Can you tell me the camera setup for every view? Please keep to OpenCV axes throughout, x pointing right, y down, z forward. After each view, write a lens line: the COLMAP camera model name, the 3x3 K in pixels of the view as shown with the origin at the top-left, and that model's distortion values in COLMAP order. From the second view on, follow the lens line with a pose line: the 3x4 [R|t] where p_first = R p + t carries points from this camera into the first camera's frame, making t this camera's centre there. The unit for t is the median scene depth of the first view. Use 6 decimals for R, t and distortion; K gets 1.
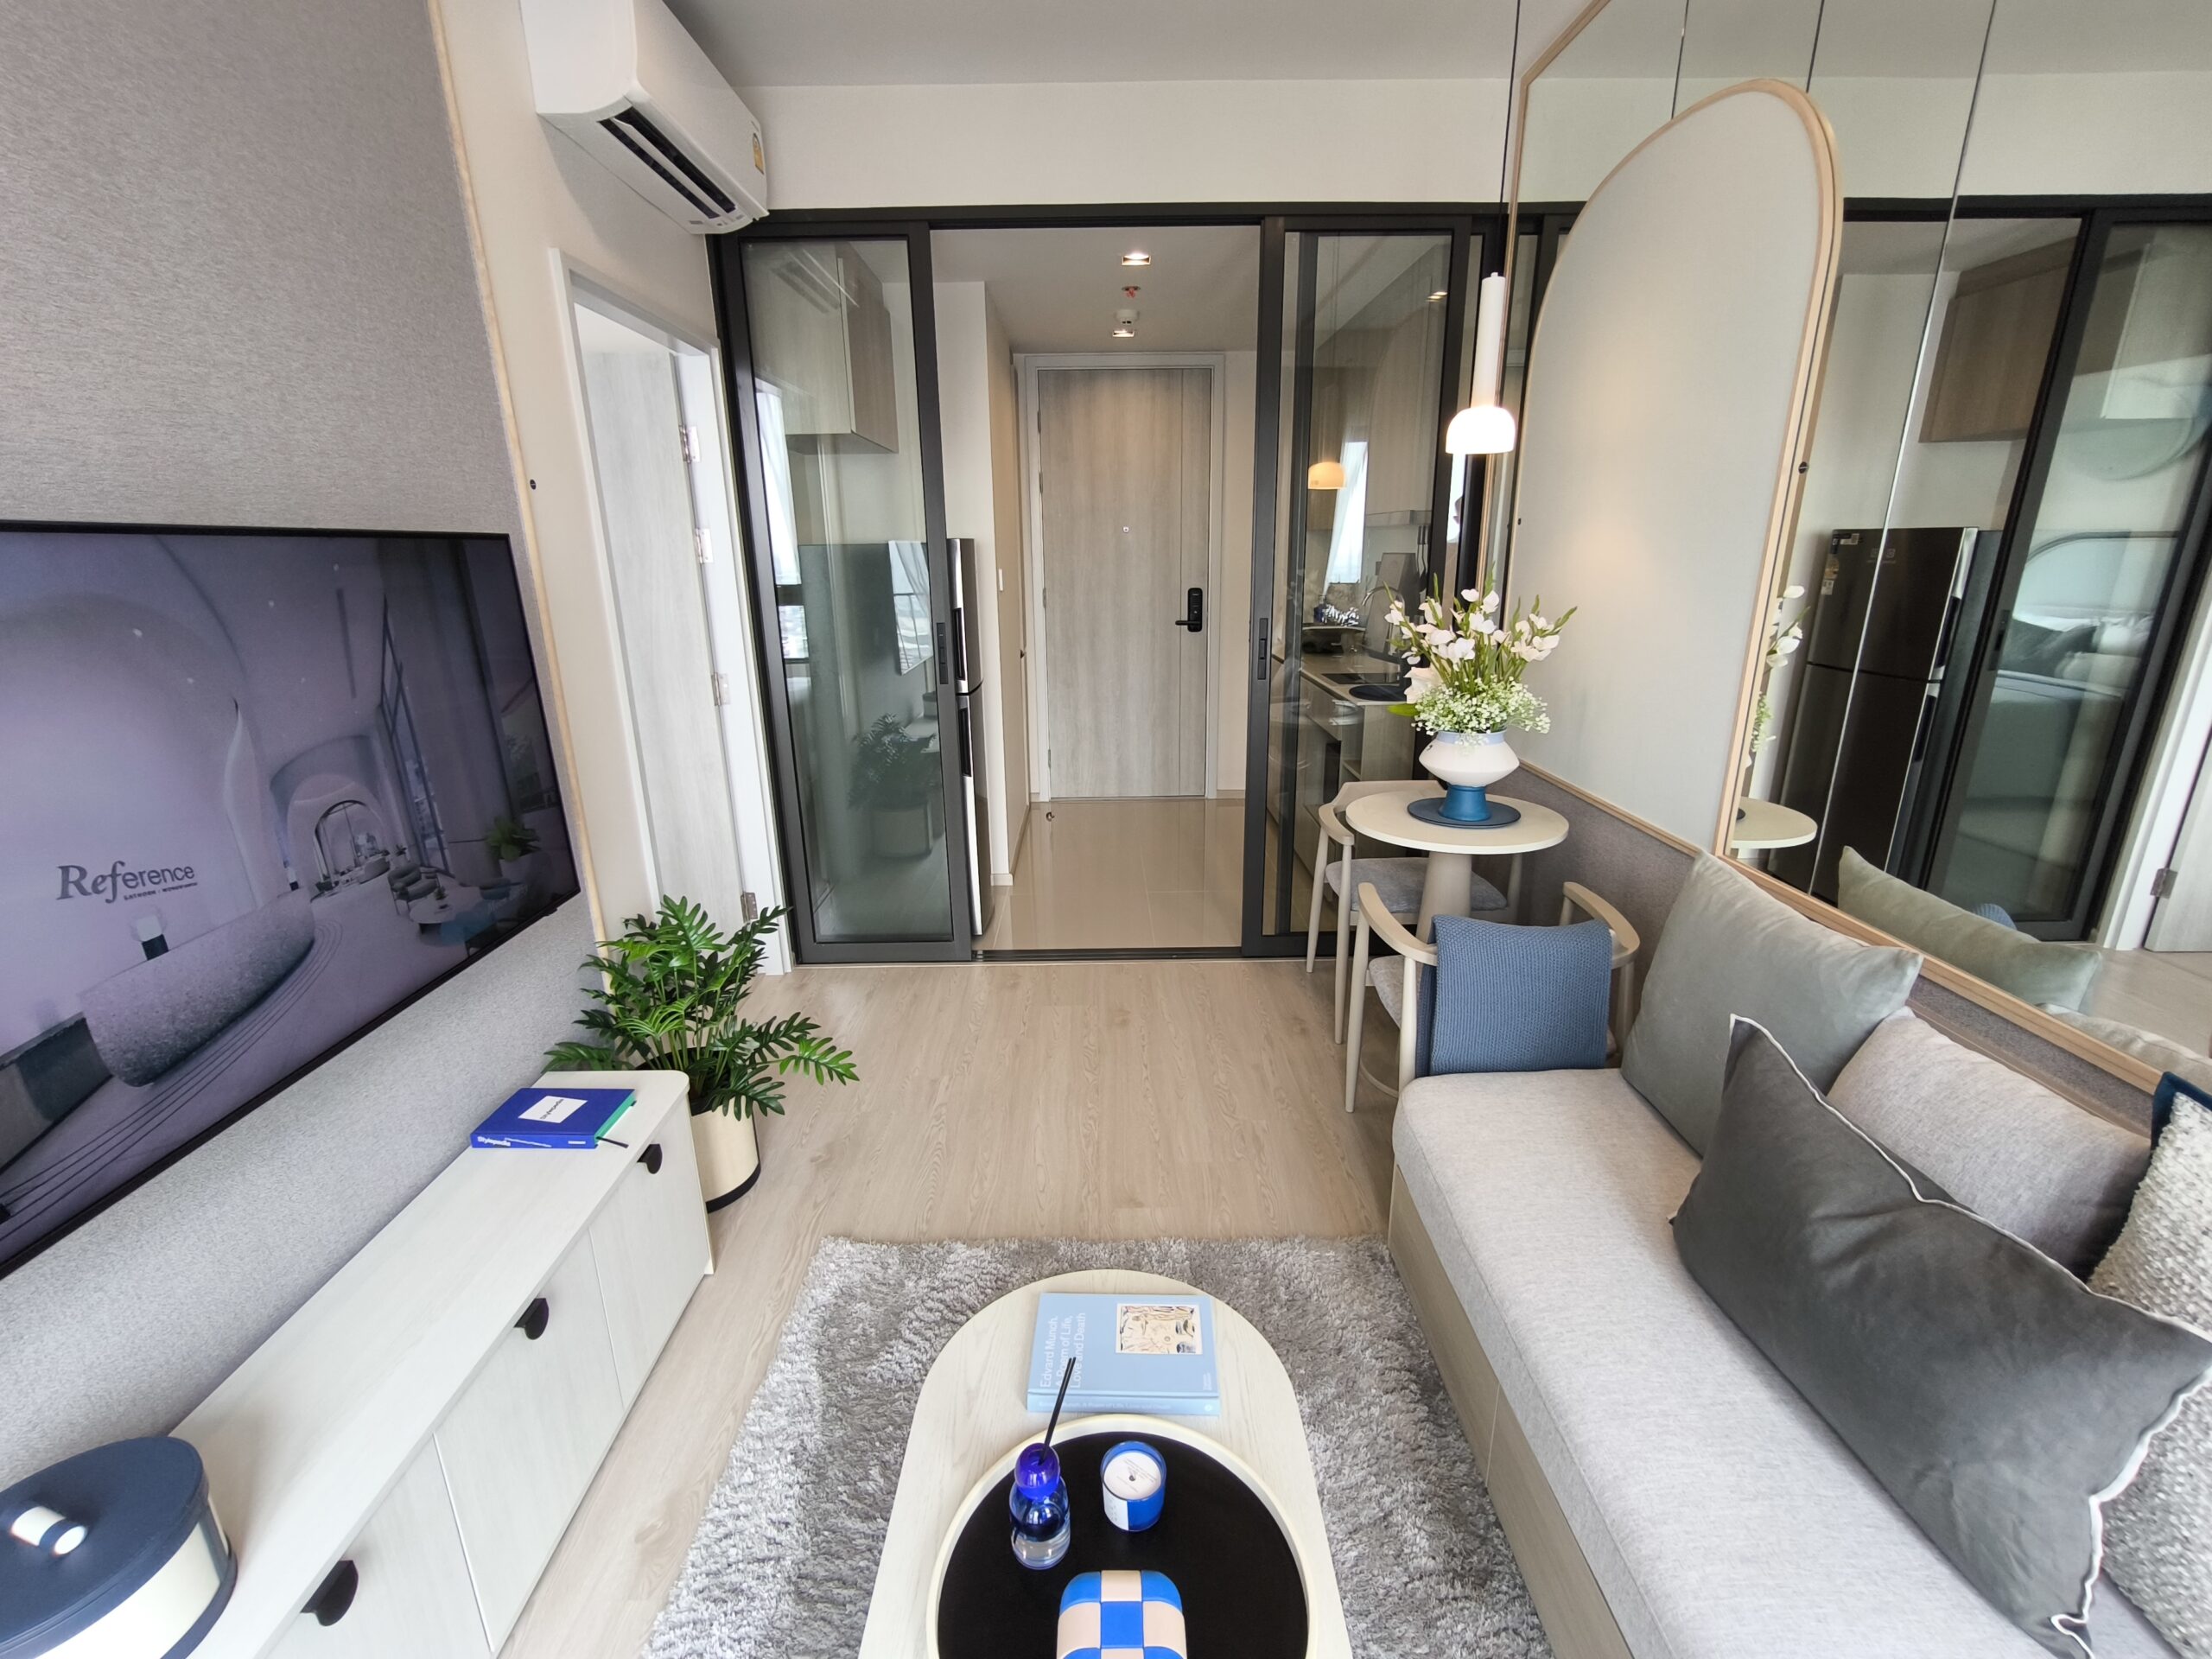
lens RADIAL K [[941.0, 0, 1106.0], [0, 941.0, 829.5], [0, 0, 1]] dist [-0.002574, -0.000063]
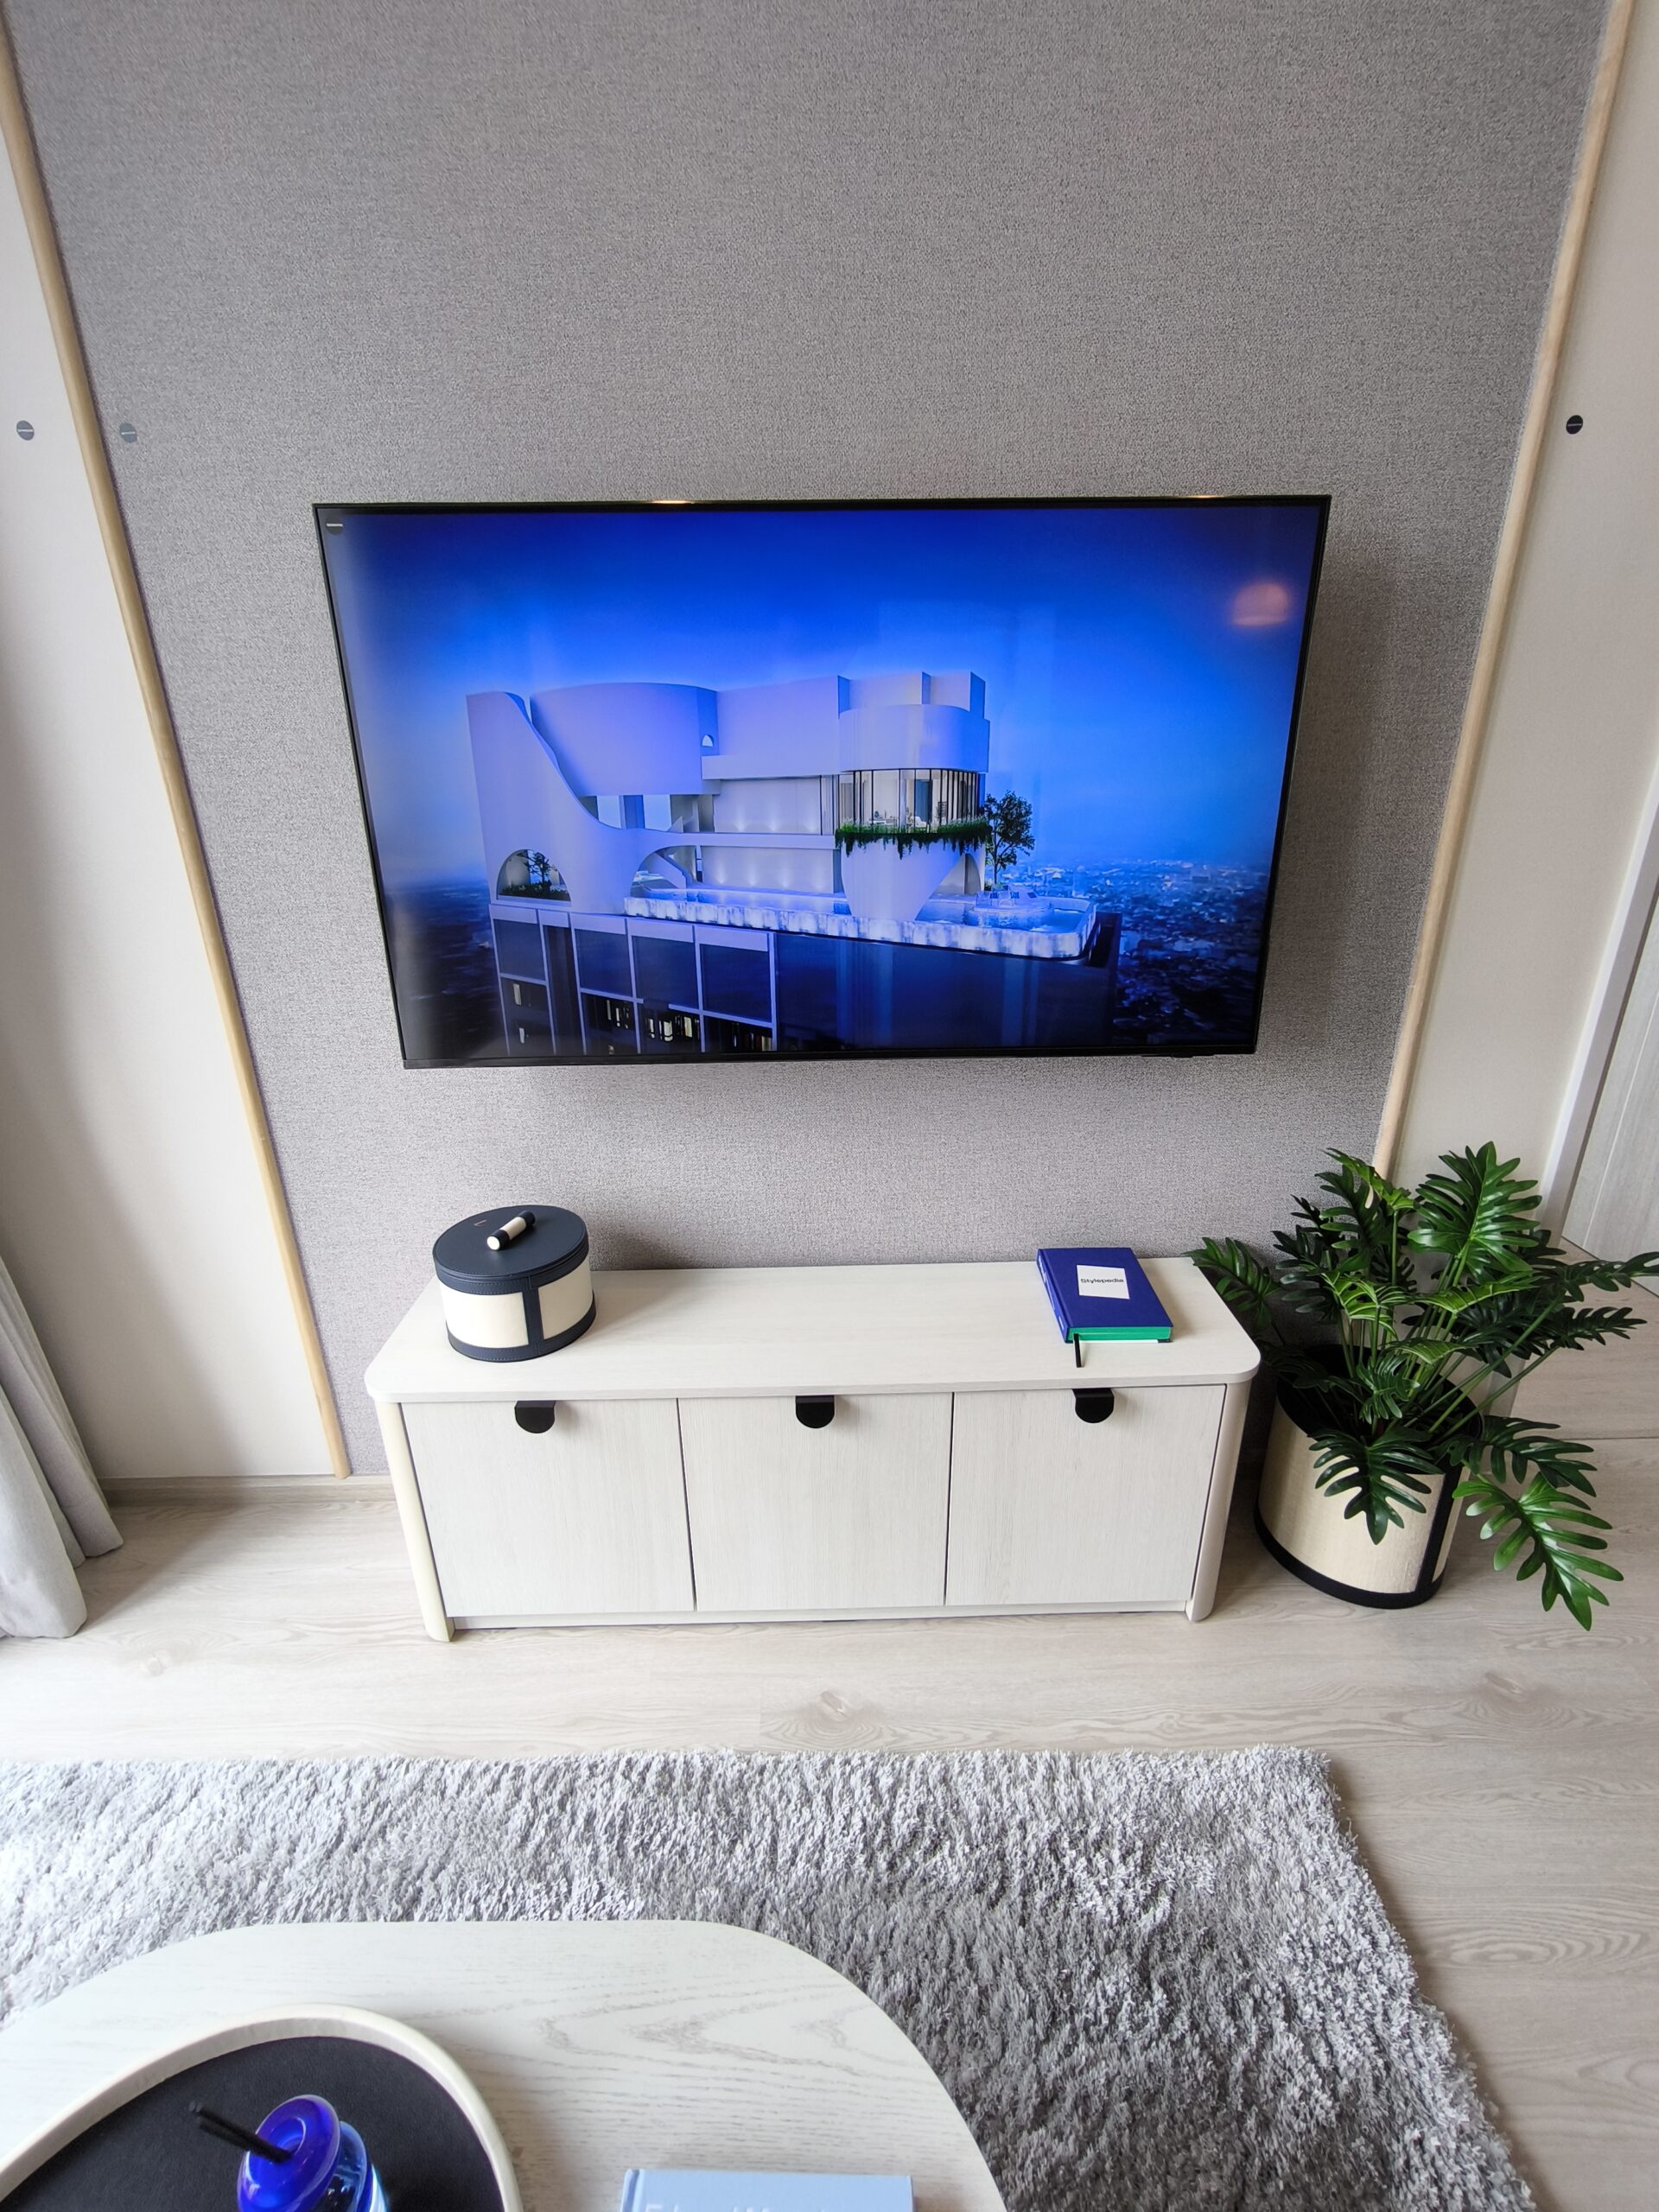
lens RADIAL K [[941.0, 0, 833.2], [0, 941.0, 1114.6], [0, 0, 1]] dist [-0.002574, -0.000063]
pose [[0.010577, 0.360631, -0.932649, 0.120027], [-0.271242, 0.898766, 0.344453, -0.051357], [0.962453, 0.249330, 0.107324, 0.649875]]
